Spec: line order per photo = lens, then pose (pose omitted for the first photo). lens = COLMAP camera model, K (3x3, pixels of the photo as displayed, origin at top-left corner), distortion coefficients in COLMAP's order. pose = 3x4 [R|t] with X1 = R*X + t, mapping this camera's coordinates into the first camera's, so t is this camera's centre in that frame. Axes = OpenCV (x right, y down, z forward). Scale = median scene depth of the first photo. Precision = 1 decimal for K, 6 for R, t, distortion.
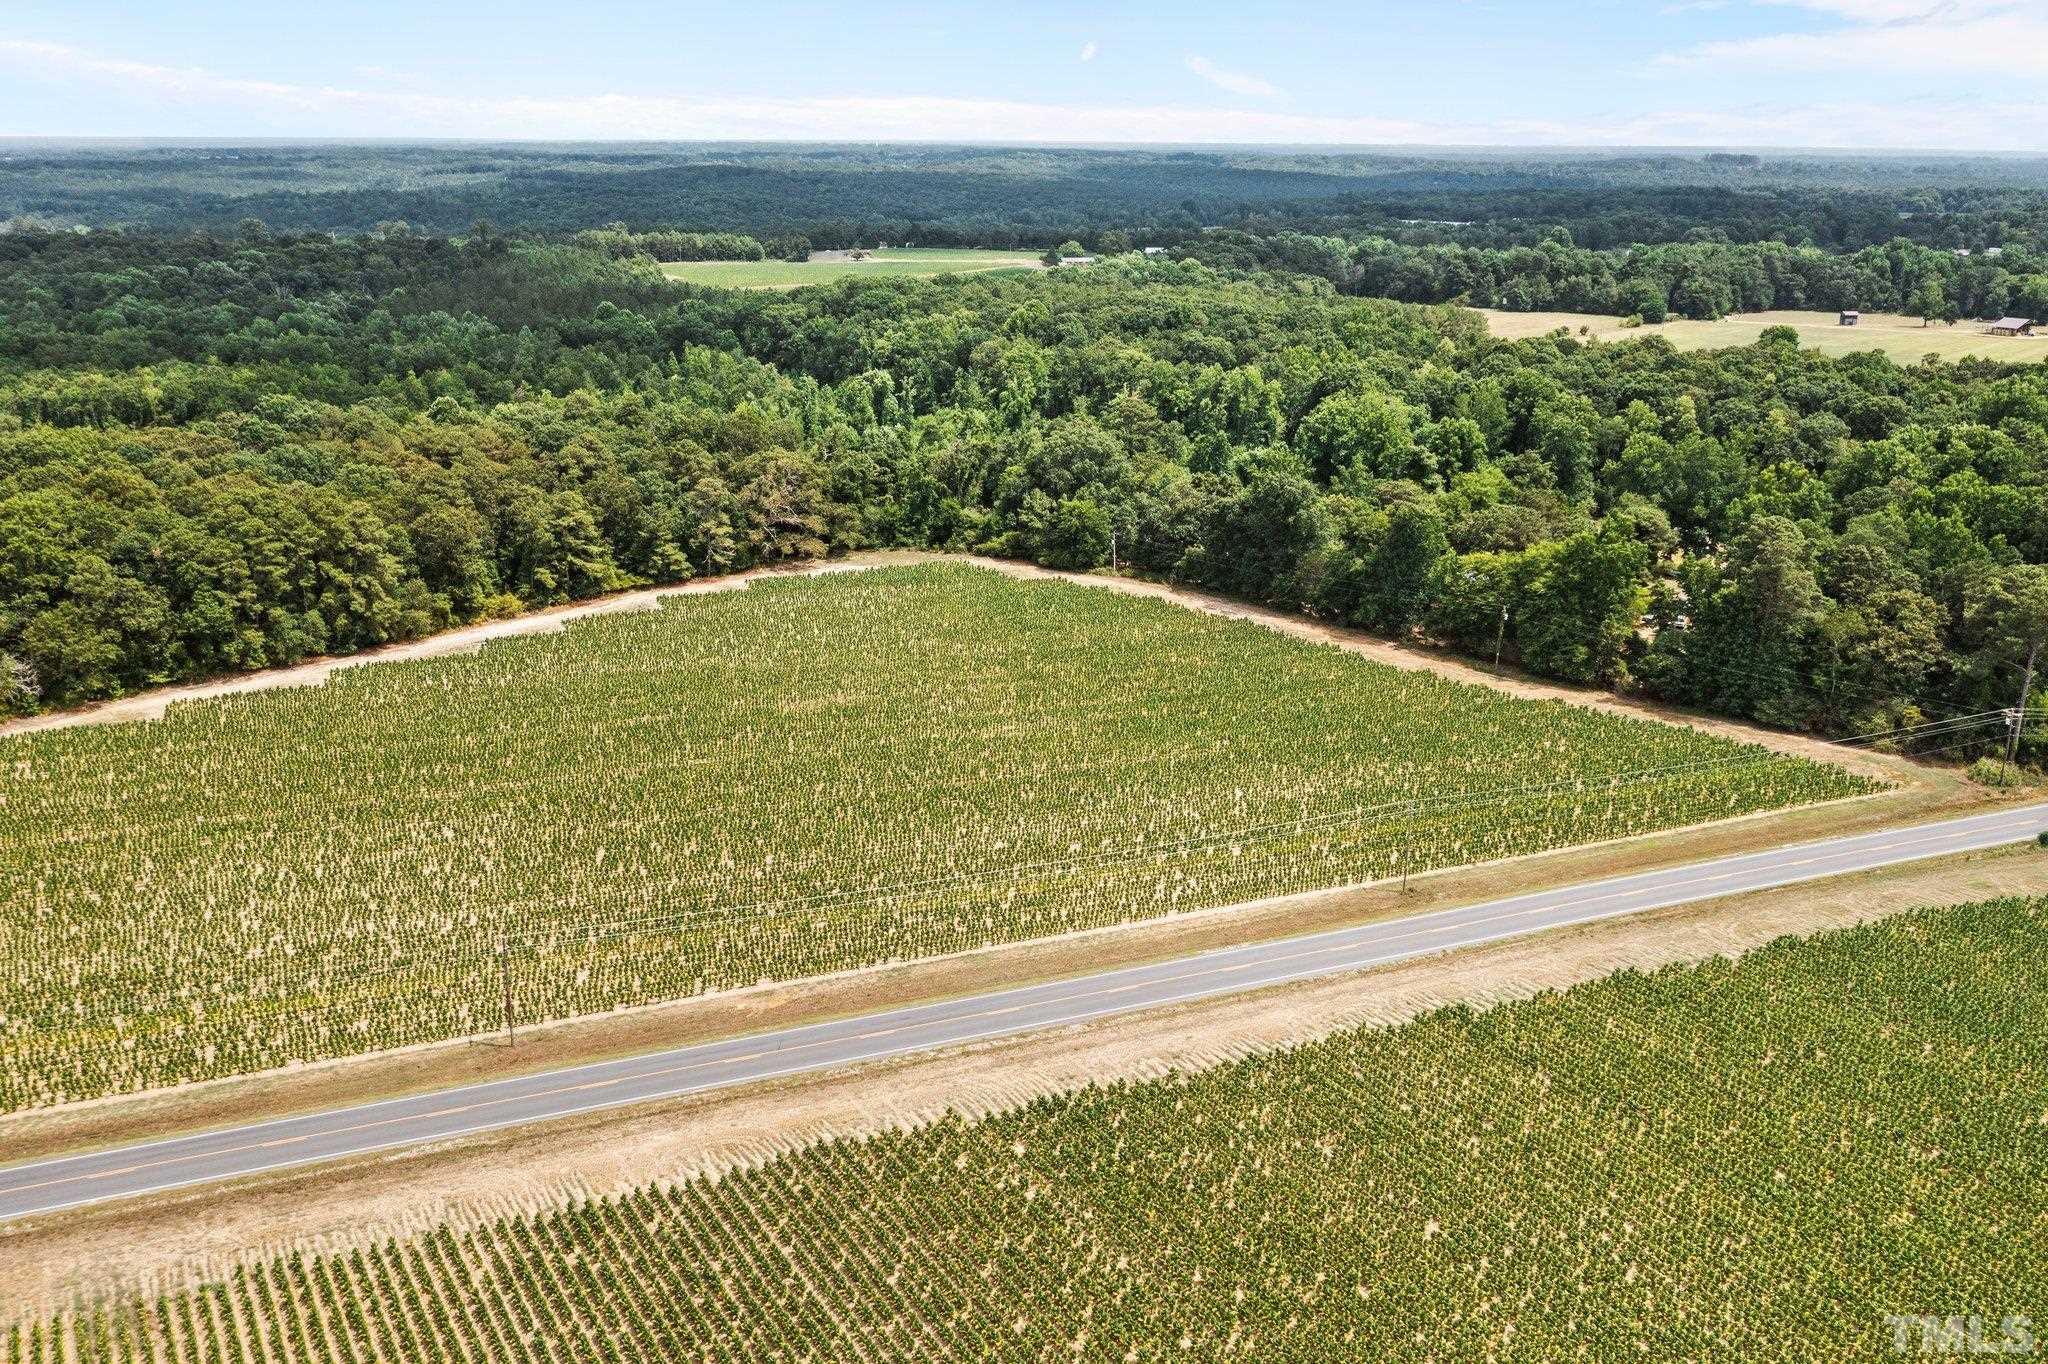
lens RADIAL K [[1694.3, 0, 1024.0], [0, 1694.3, 682.0], [0, 0, 1]] dist [-0.012360, 0.012293]
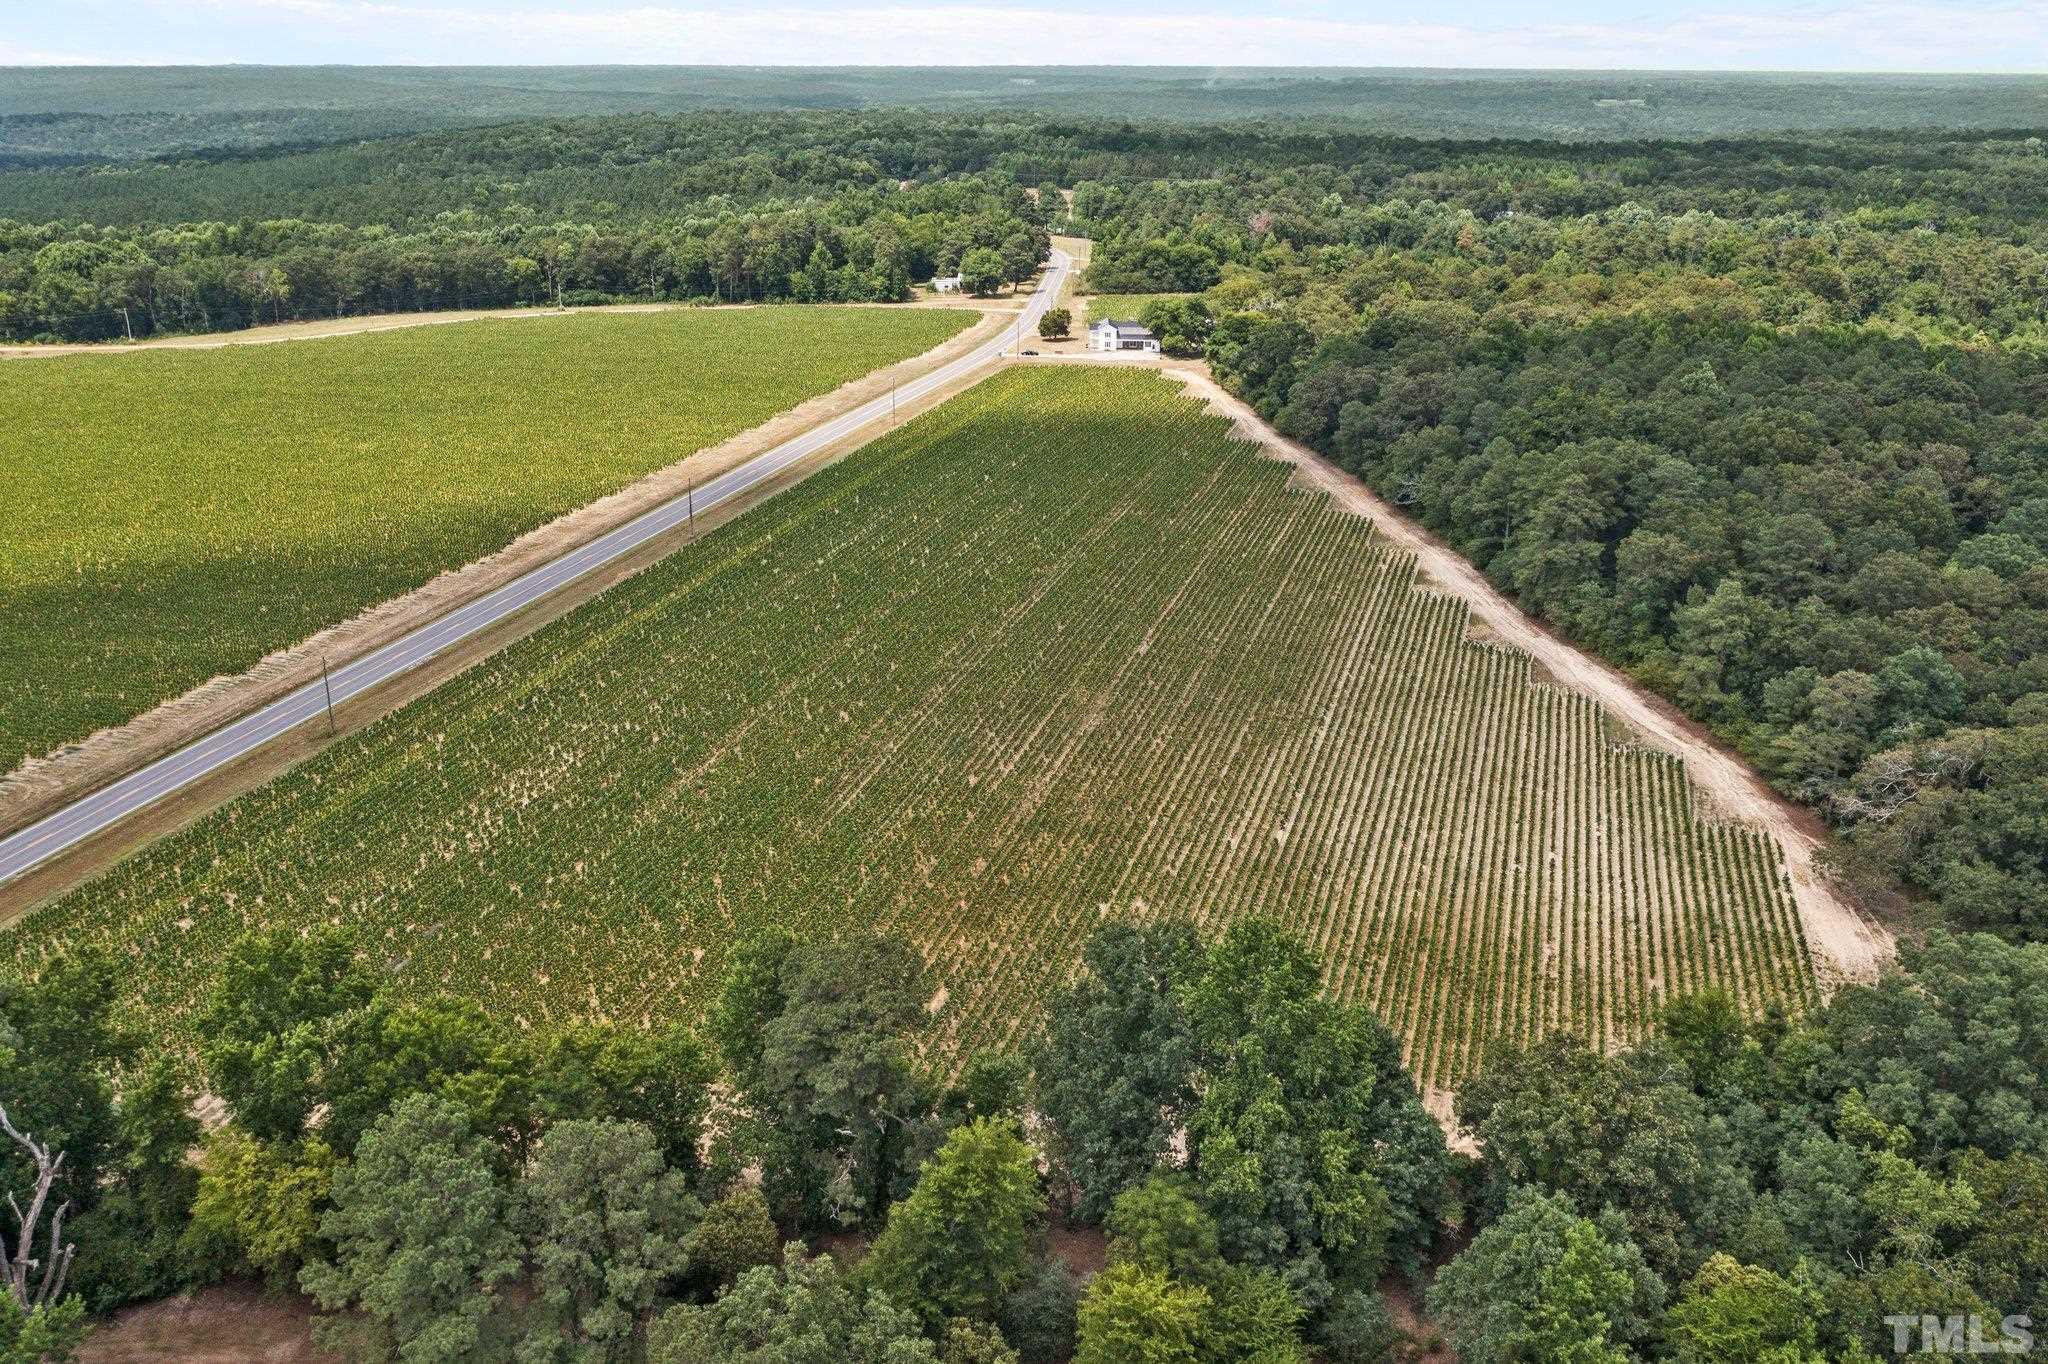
lens RADIAL K [[1660.2, 0, 1017.8], [0, 1660.2, 683.7], [0, 0, 1]] dist [-0.006823, 0.001666]
pose [[-0.638559, 0.261682, -0.723716, 0.636569], [-0.248880, 0.819657, 0.515967, -0.519532], [0.728218, 0.509594, -0.458272, 1.593931]]
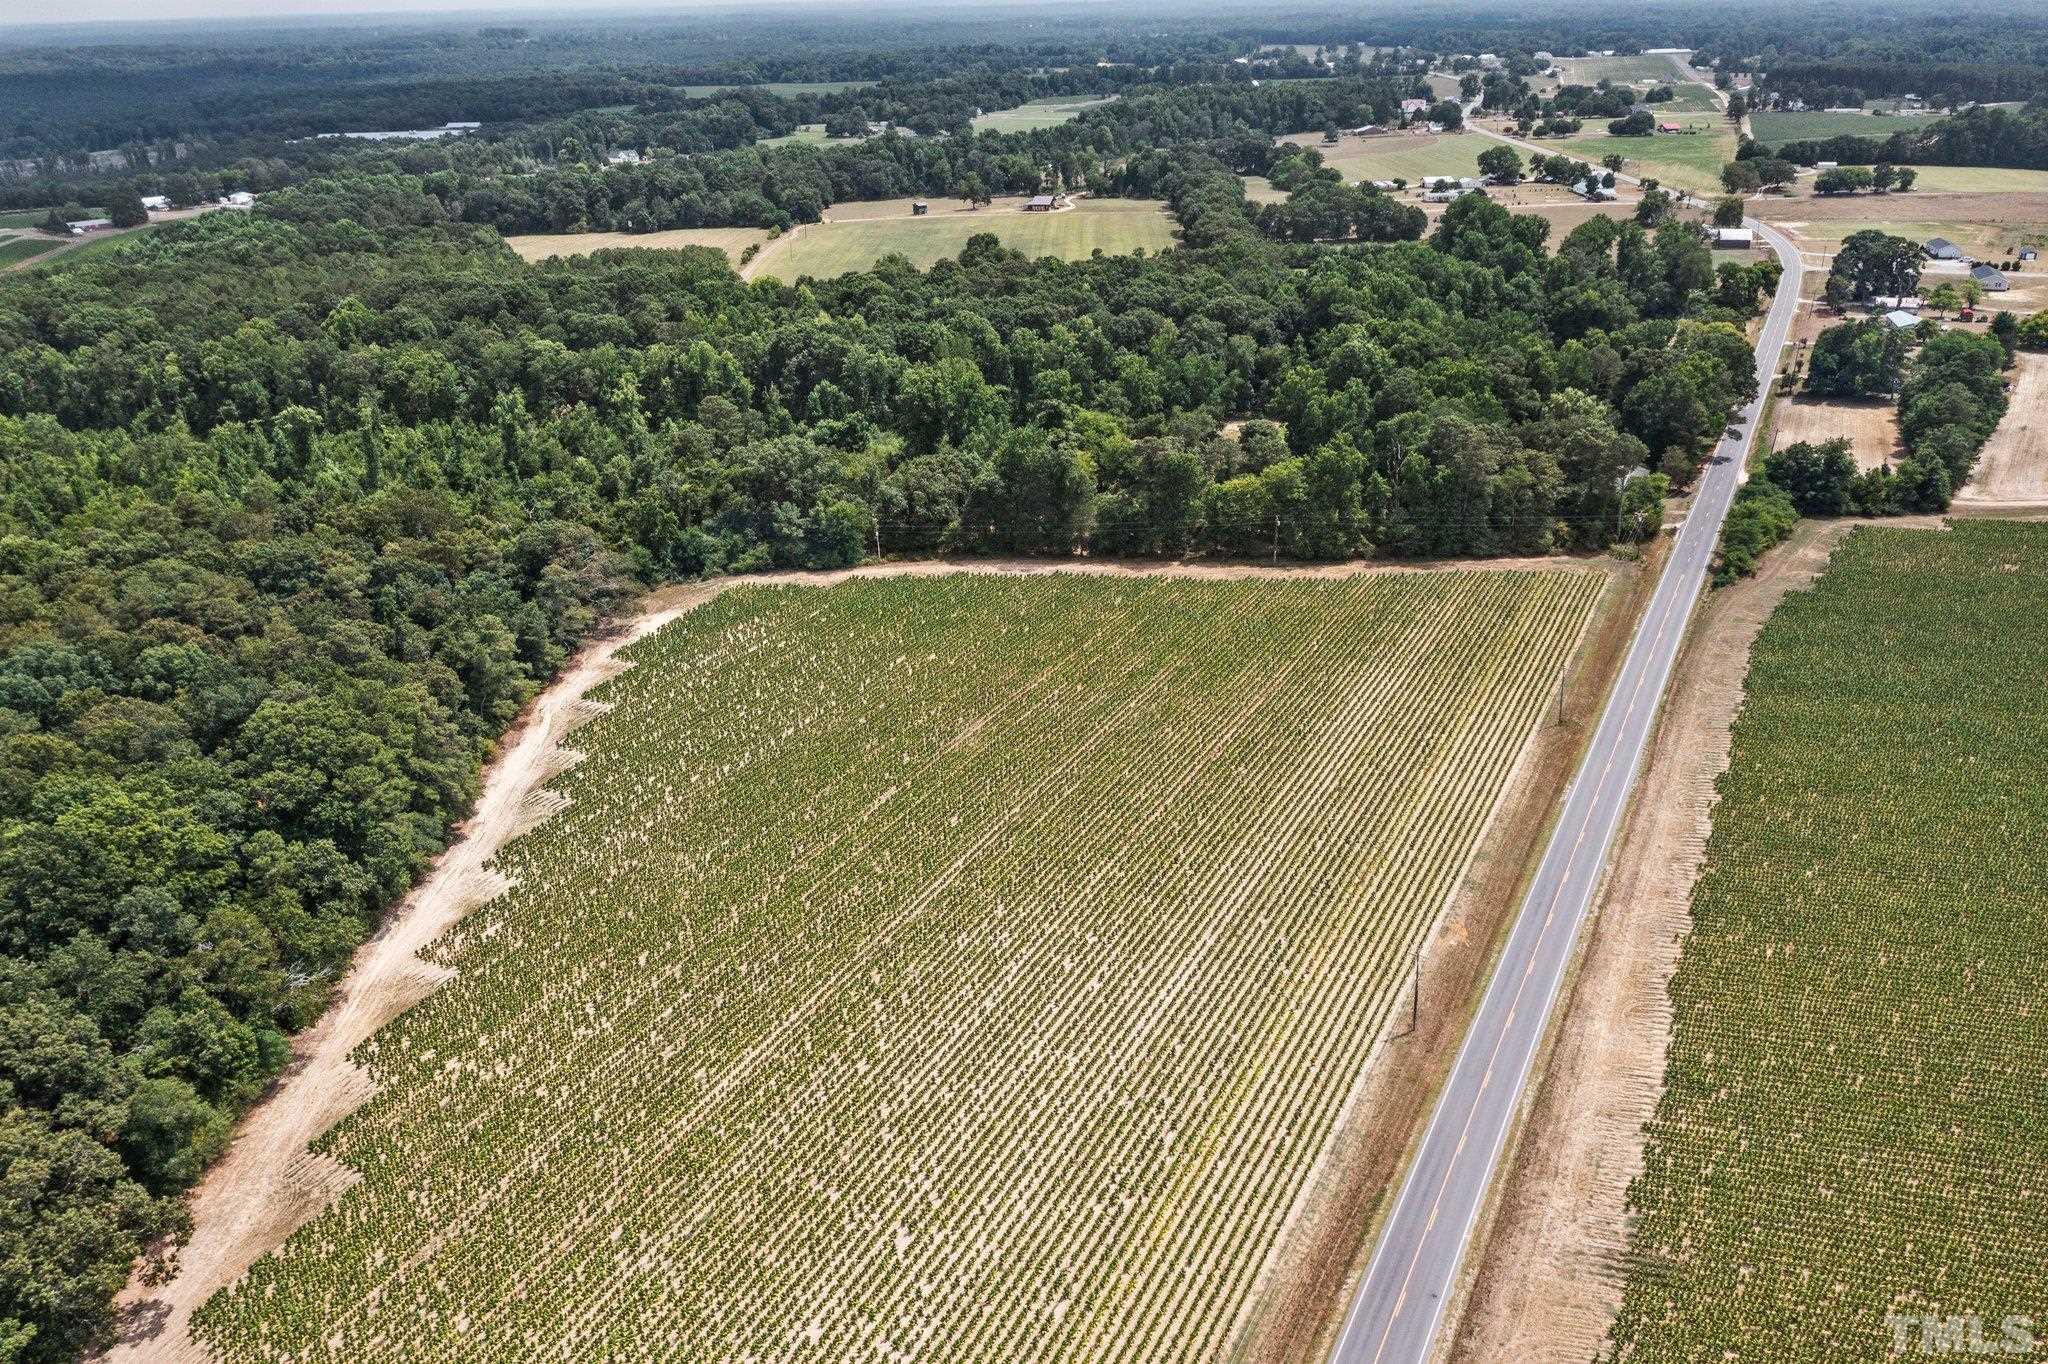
lens RADIAL K [[1635.0, 0, 1020.2], [0, 1635.0, 683.9], [0, 0, 1]] dist [-0.011237, 0.008852]
pose [[0.750118, -0.284289, 0.597078, -0.854030], [0.230375, 0.958660, 0.167026, -0.226755], [-0.619879, 0.012263, 0.784602, 0.141919]]
